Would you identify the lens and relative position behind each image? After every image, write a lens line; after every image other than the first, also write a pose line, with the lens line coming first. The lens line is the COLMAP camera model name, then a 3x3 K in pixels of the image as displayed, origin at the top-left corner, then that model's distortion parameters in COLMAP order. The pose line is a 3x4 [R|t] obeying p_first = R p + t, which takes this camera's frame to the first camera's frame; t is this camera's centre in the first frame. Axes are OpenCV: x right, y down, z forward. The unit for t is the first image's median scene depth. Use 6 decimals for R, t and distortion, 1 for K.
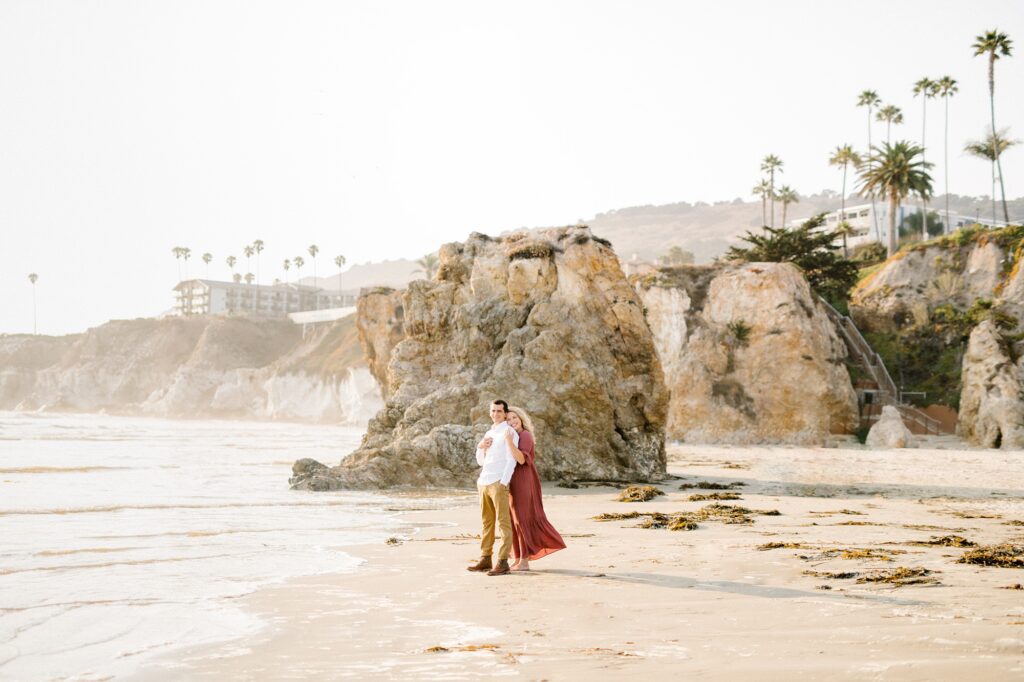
lens RADIAL K [[1379.7, 0, 512.0], [0, 1379.7, 341.0], [0, 0, 1]] dist [-0.020937, 0.000461]
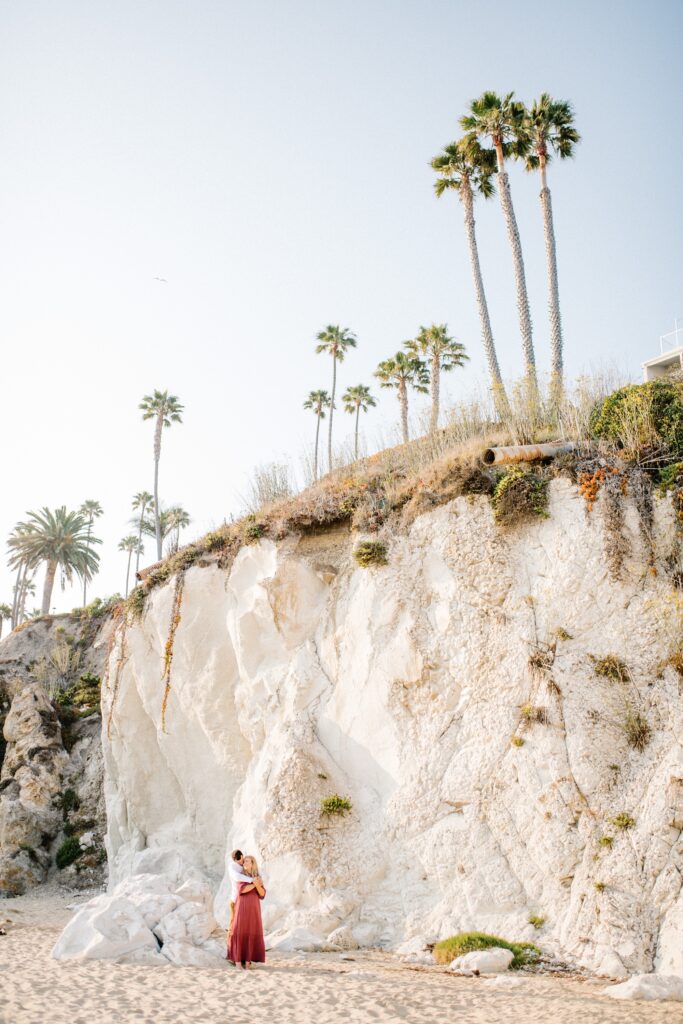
lens RADIAL K [[933.9, 0, 341.5], [0, 933.9, 512.0], [0, 0, 1]] dist [-0.016055, 0.017173]
pose [[0.930091, 0.127786, 0.344385, 0.324514], [-0.024154, 0.956787, -0.289786, 0.033842], [-0.366534, 0.261209, 0.892985, 0.535047]]
